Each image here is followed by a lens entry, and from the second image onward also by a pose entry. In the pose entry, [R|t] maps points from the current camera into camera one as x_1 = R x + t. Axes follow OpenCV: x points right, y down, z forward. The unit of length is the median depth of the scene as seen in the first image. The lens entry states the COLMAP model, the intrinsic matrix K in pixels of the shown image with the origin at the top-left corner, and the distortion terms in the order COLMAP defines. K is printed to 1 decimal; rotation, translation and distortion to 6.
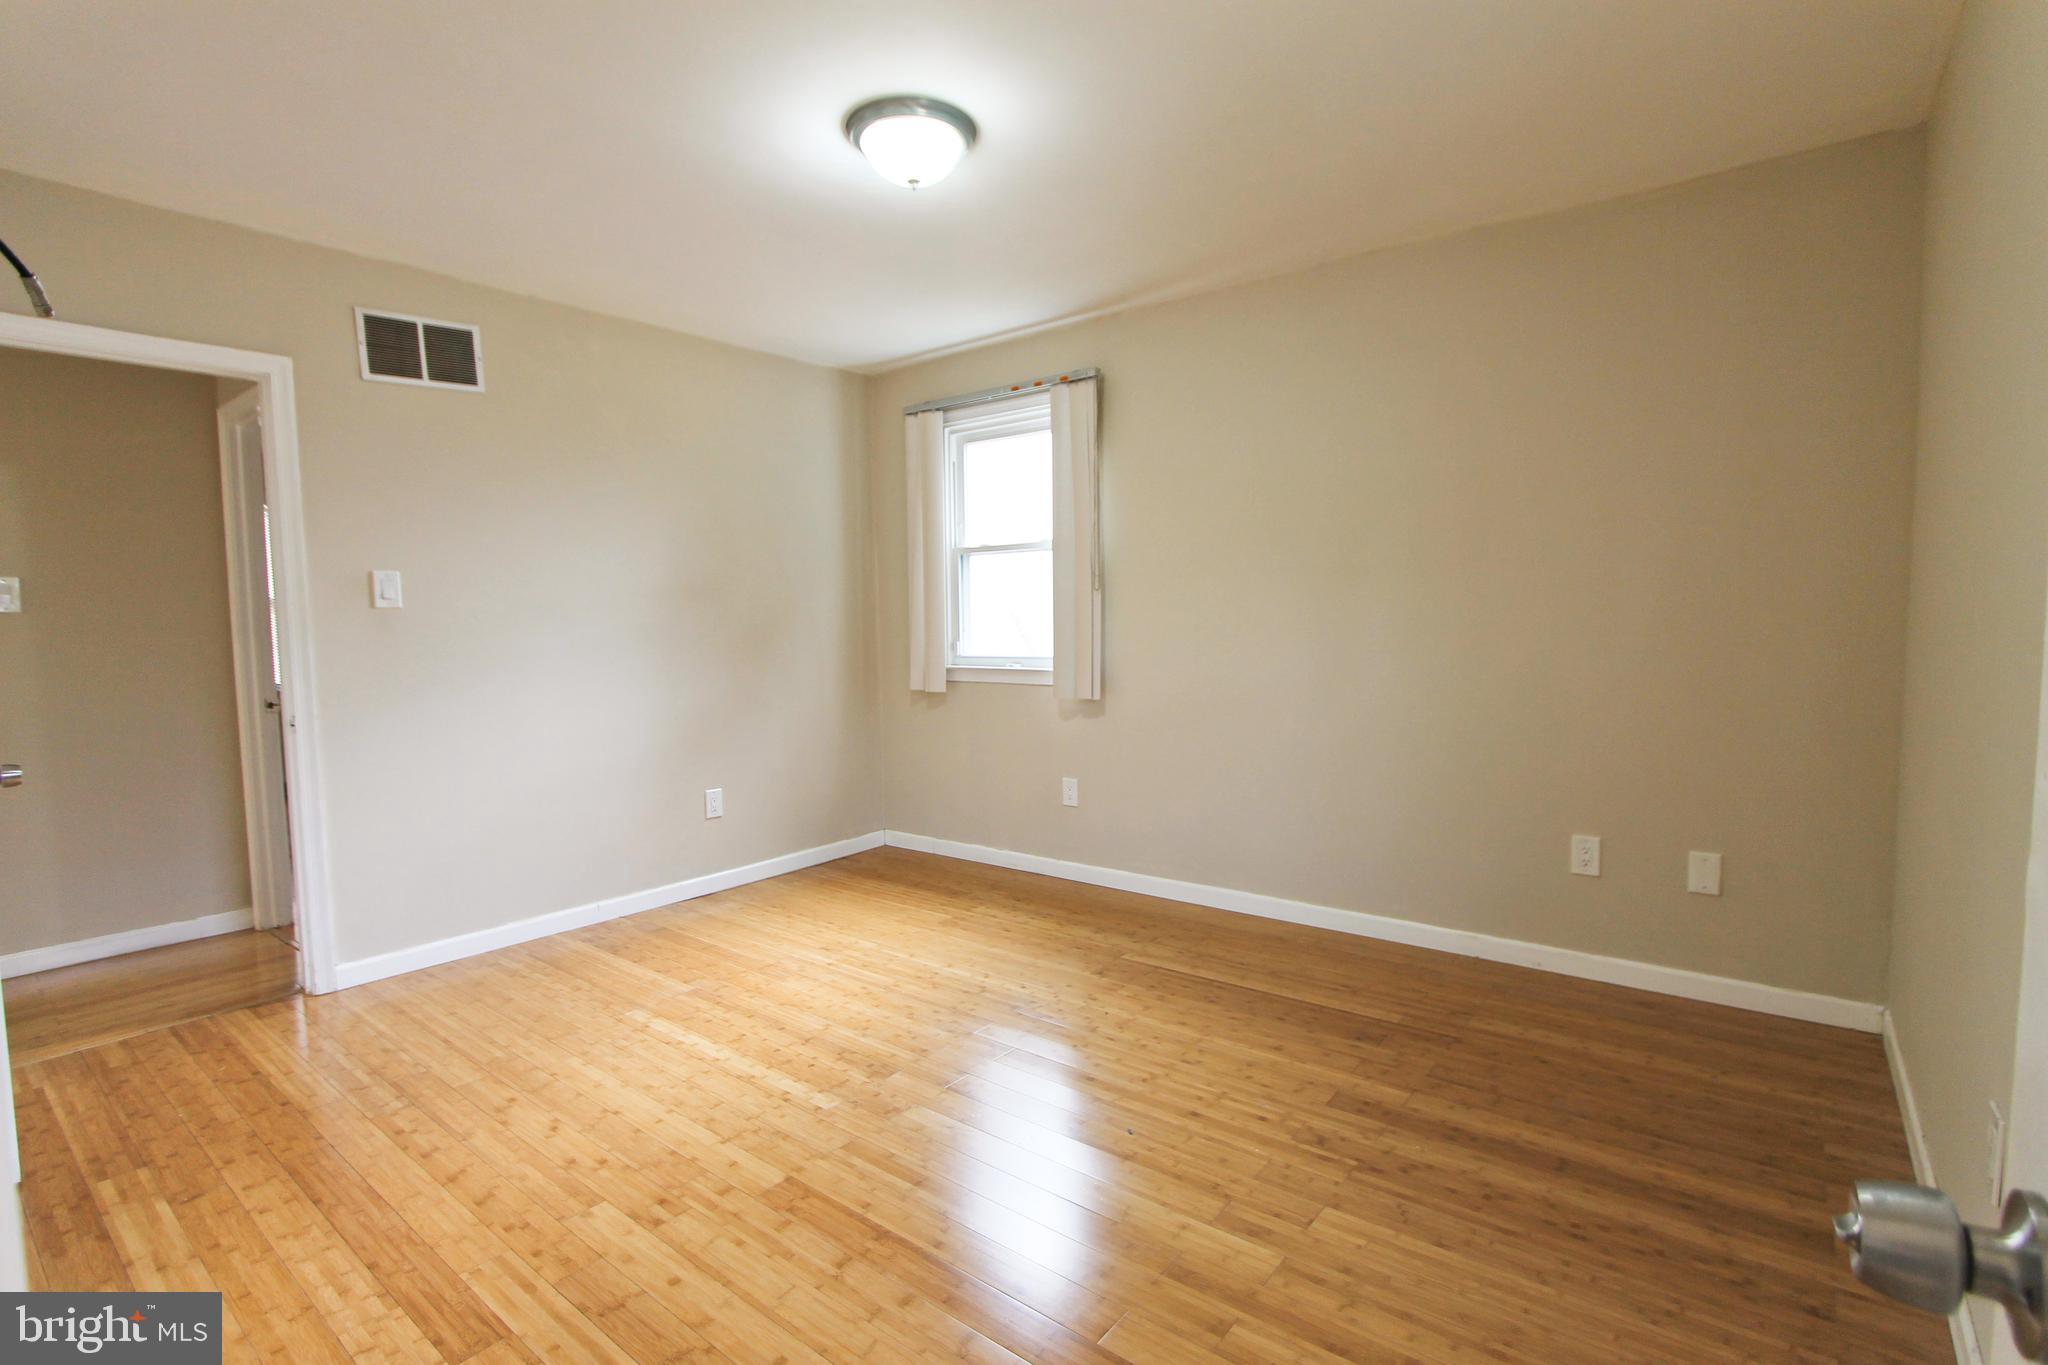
lens RADIAL K [[954.8, 0, 1031.2], [0, 954.8, 686.0], [0, 0, 1]] dist [-0.018921, 0.003181]
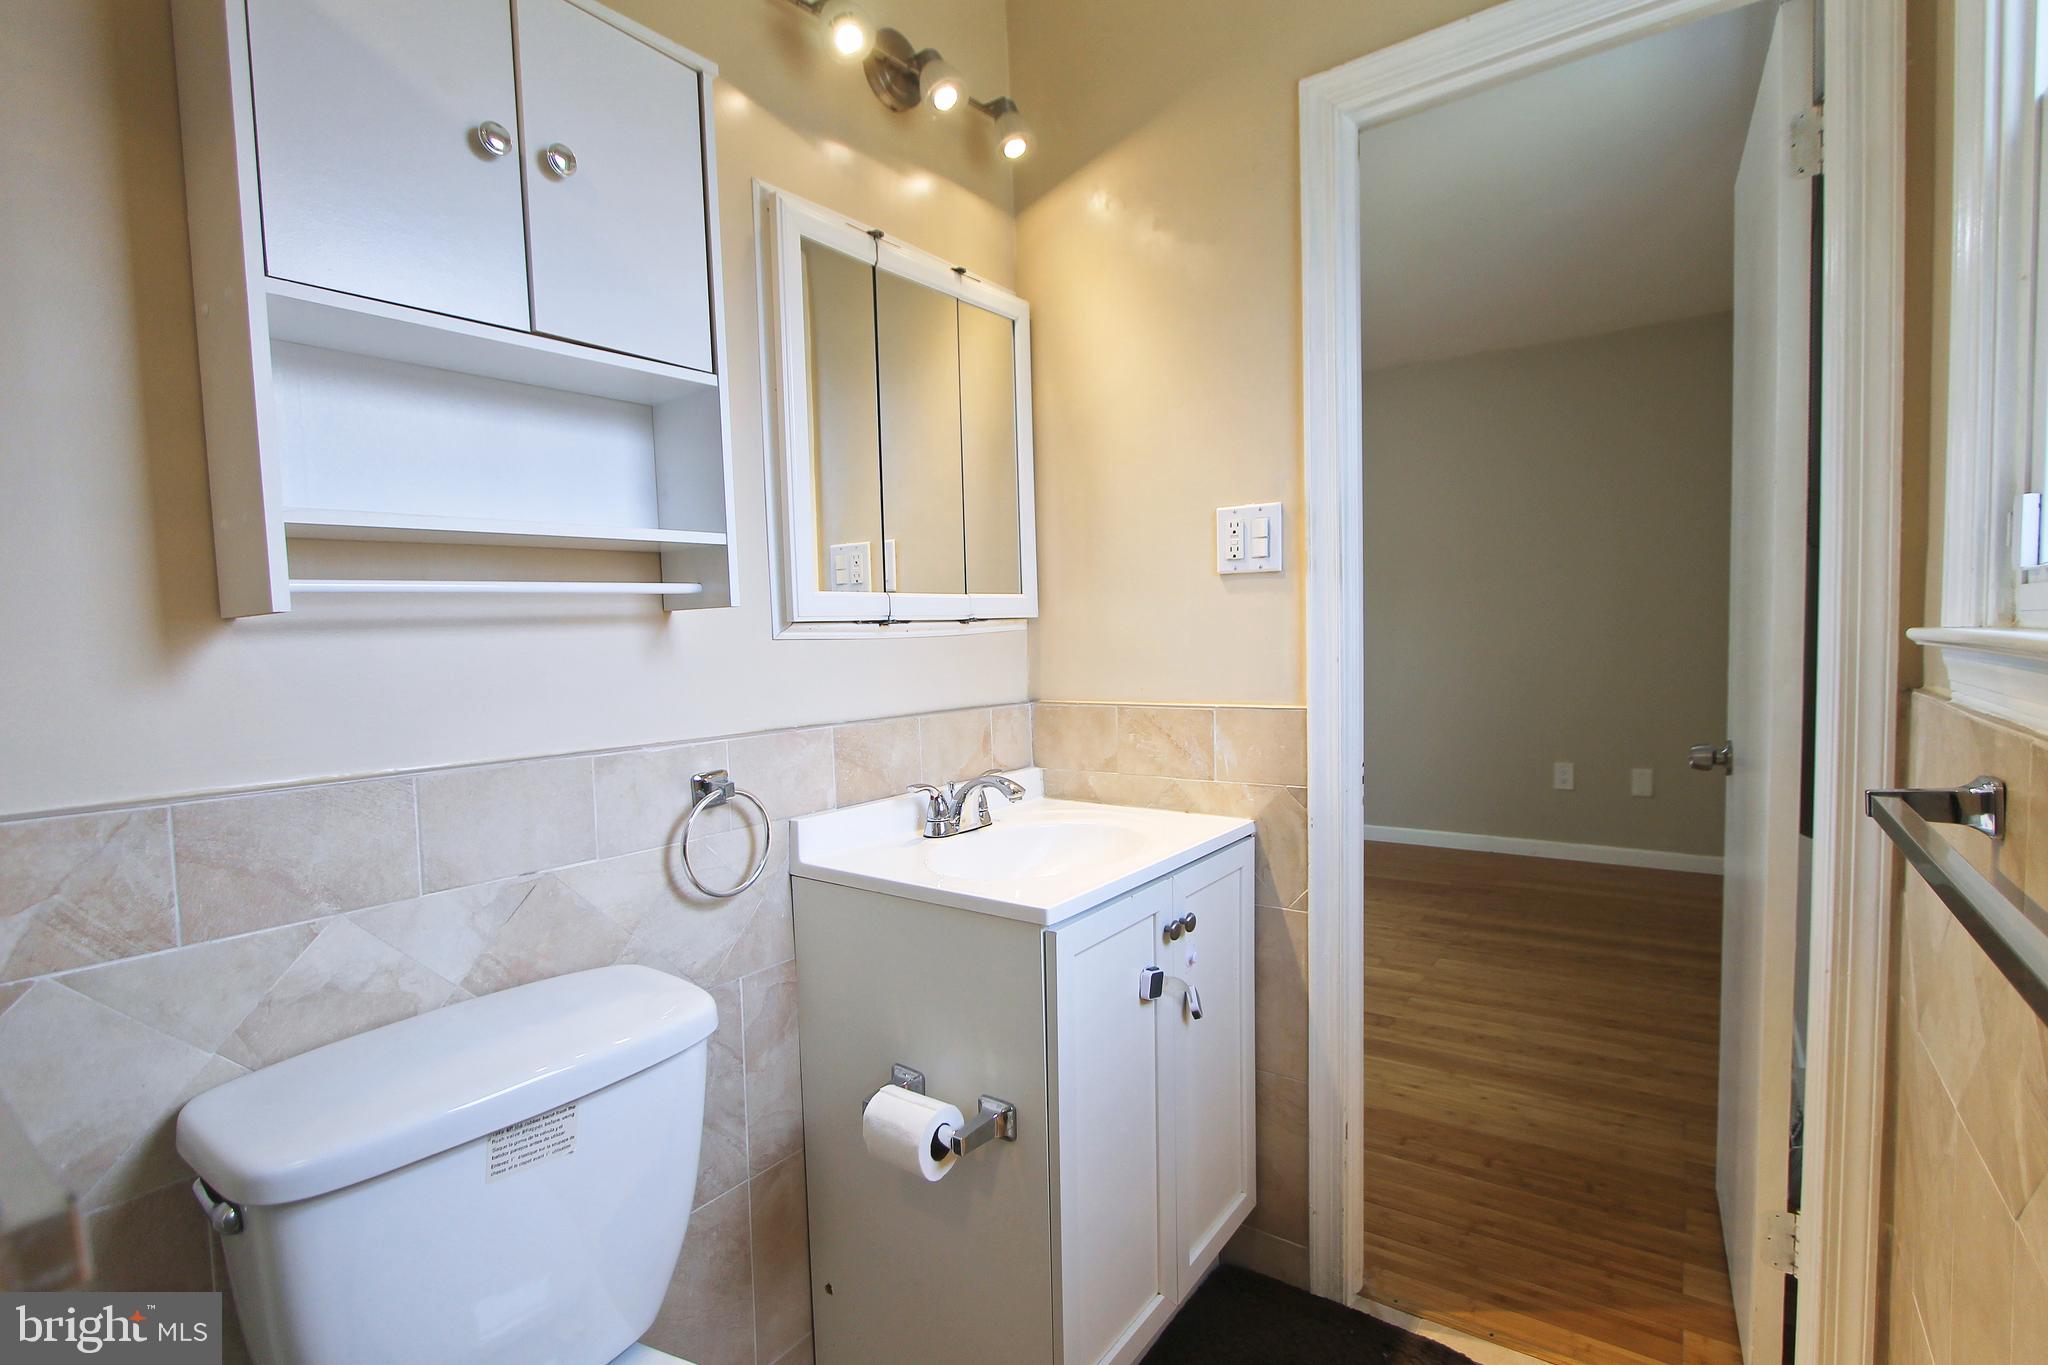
lens RADIAL K [[954.8, 0, 1031.2], [0, 954.8, 686.0], [0, 0, 1]] dist [-0.018921, 0.003181]
pose [[0.998263, -0.020502, 0.055236, -0.355144], [0.020994, 0.999745, -0.008350, 0.036386], [-0.055051, 0.009495, 0.998438, -0.475048]]
